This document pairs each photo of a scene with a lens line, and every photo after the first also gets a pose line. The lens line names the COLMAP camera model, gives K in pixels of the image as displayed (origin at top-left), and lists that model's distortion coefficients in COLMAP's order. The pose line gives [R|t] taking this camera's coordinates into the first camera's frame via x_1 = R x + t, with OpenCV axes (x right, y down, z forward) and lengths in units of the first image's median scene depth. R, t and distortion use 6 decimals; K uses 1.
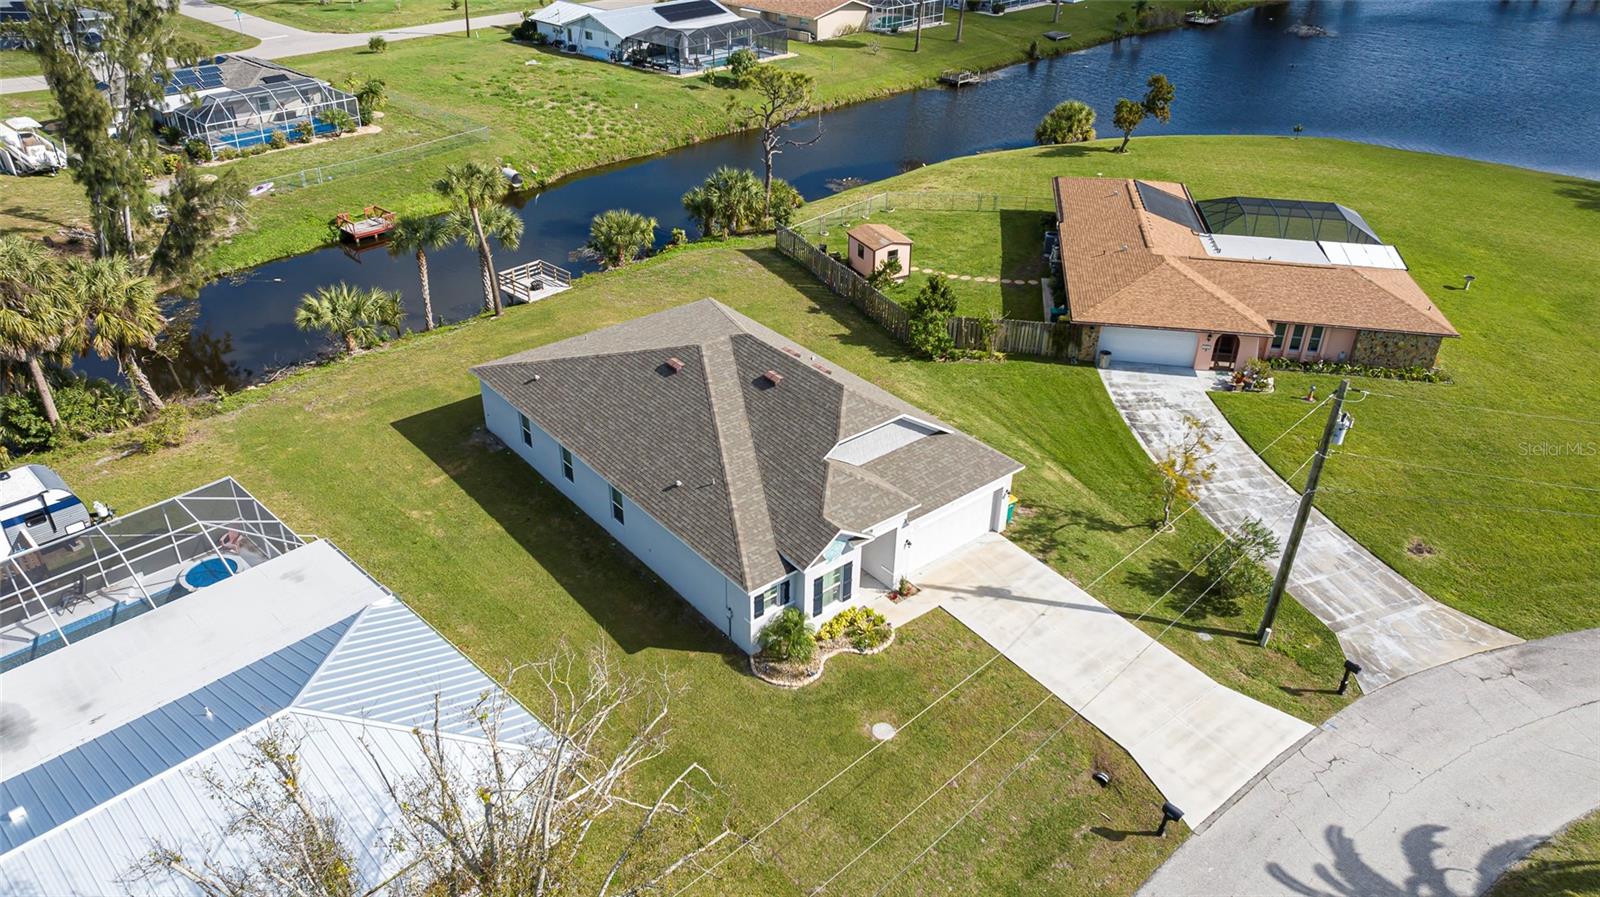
lens RADIAL K [[1131.1, 0, 795.6], [0, 1131.1, 441.2], [0, 0, 1]] dist [-0.024617, 0.005624]
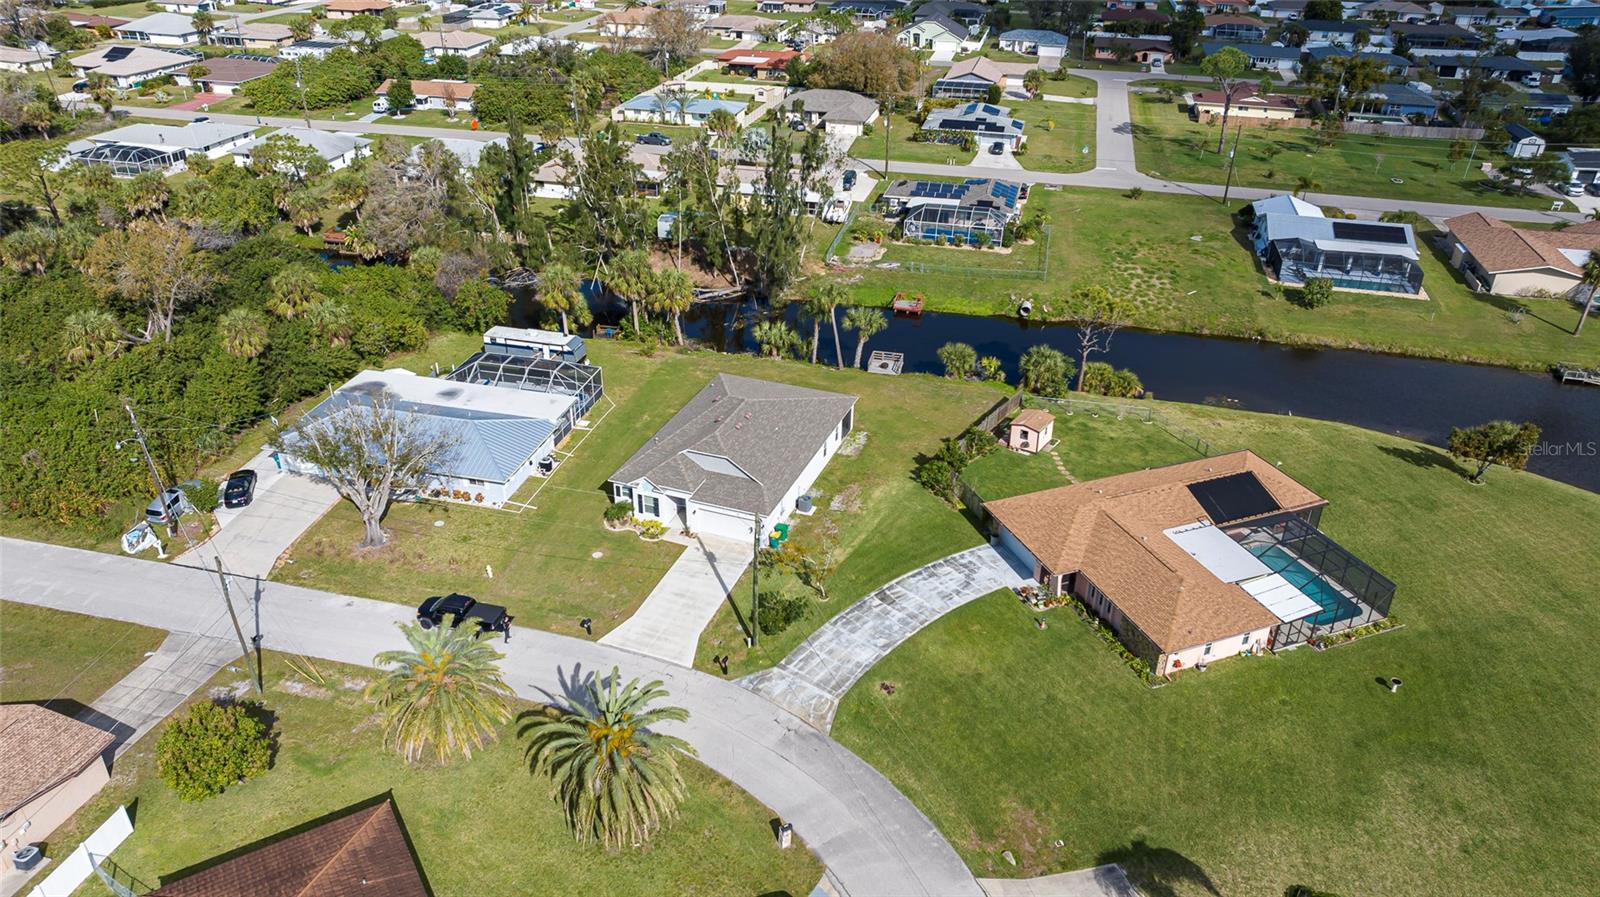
lens RADIAL K [[1131.1, 0, 795.6], [0, 1131.1, 441.2], [0, 0, 1]] dist [-0.024617, 0.005624]
pose [[0.497388, 0.403438, -0.768012, 1.557117], [-0.439293, 0.880524, 0.178042, -0.424408], [0.748082, 0.248826, 0.615190, -0.131541]]
